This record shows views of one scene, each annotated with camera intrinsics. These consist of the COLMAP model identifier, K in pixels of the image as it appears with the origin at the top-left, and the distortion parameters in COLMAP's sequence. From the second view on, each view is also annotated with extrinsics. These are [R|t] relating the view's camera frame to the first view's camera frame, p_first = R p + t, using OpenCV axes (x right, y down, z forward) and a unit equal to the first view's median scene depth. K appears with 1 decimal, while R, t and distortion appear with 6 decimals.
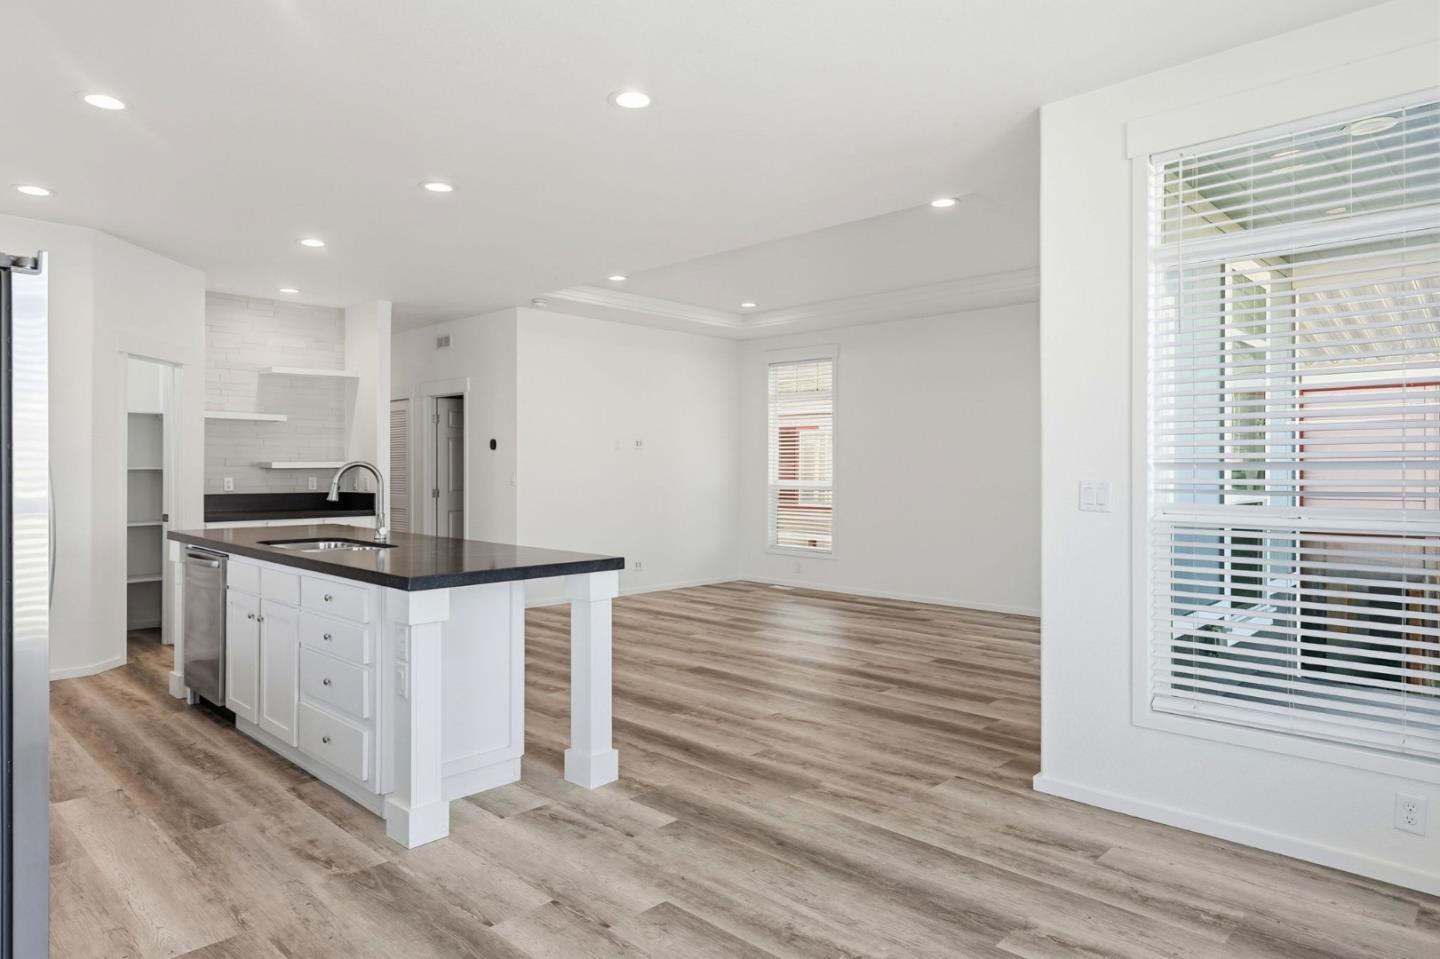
lens RADIAL K [[867.7, 0, 700.2], [0, 867.7, 463.5], [0, 0, 1]] dist [-0.002697, 0.002035]
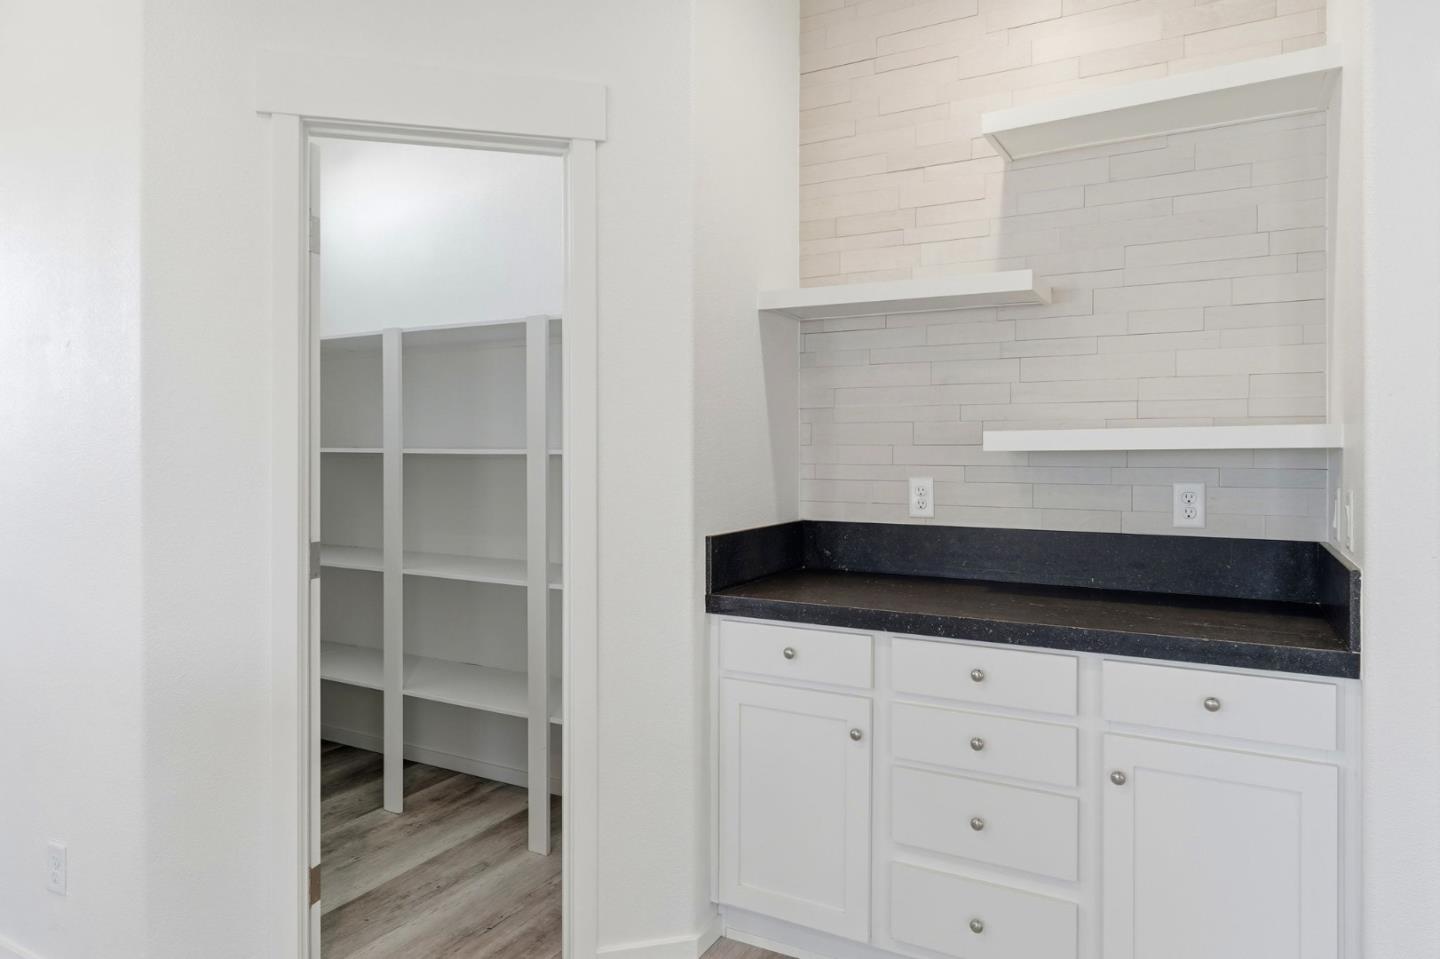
lens RADIAL K [[926.2, 0, 704.8], [0, 926.2, 446.0], [0, 0, 1]] dist [0.000696, 0.000579]
pose [[0.261750, -0.001938, -0.965134, -0.375809], [0.005917, 0.999982, -0.000404, 0.005834], [0.965118, -0.005605, 0.261757, 1.481992]]
